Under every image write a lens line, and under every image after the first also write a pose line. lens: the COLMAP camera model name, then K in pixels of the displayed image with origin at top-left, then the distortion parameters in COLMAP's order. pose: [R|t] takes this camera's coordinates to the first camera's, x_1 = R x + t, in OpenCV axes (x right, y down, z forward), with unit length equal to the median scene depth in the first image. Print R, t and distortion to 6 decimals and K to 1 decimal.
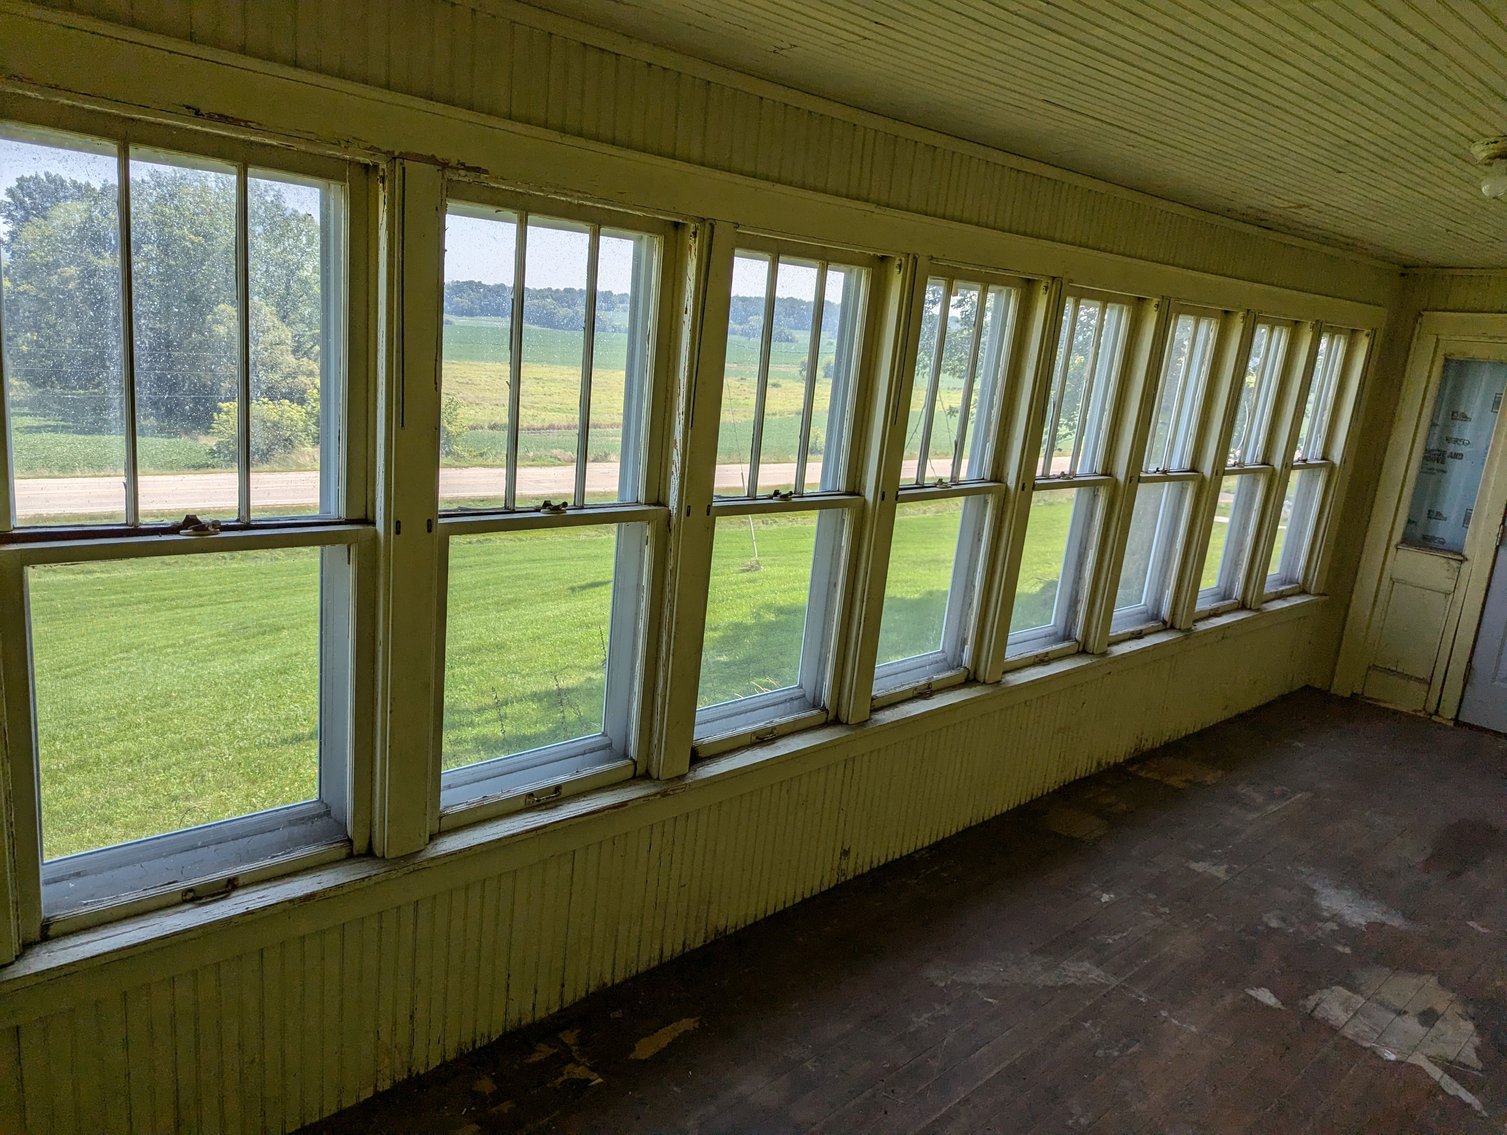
lens RADIAL K [[1050.8, 0, 757.5], [0, 1050.8, 552.8], [0, 0, 1]] dist [0.030996, -0.032419]
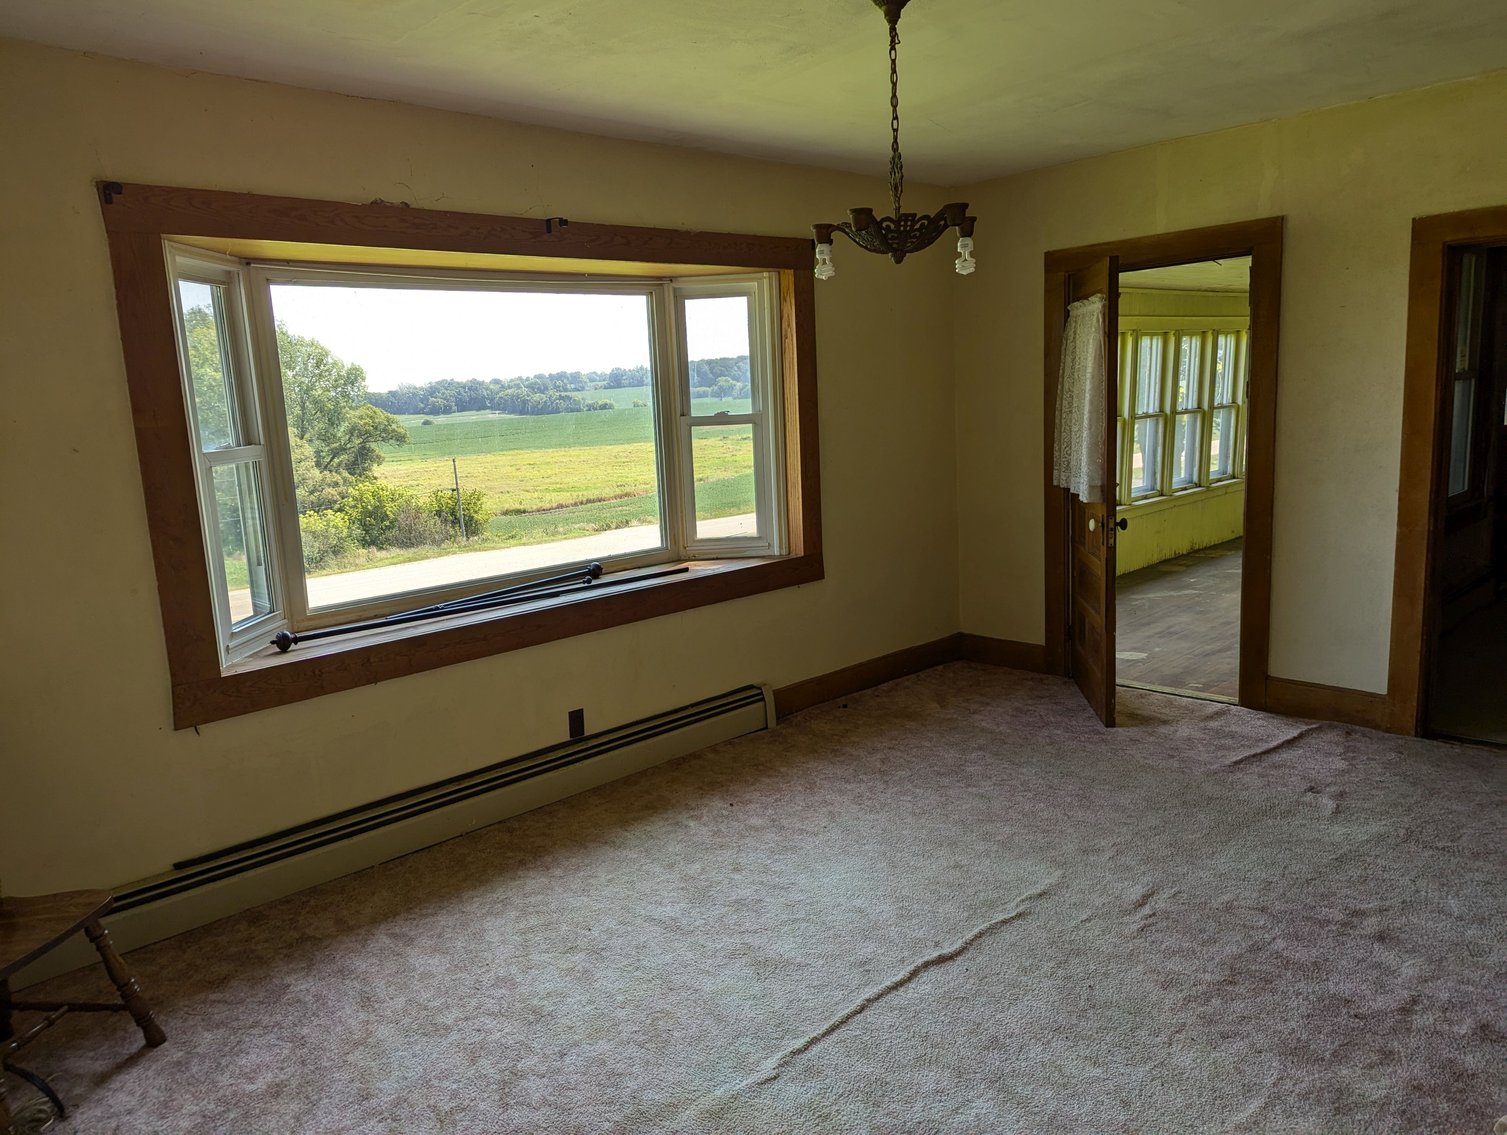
lens RADIAL K [[1050.8, 0, 739.9], [0, 1050.8, 561.3], [0, 0, 1]] dist [0.030996, -0.032419]
pose [[0.991333, -0.131184, -0.007022, -0.577955], [0.130716, 0.990310, -0.046895, 0.226491], [0.013106, 0.045570, 0.998875, -1.222910]]
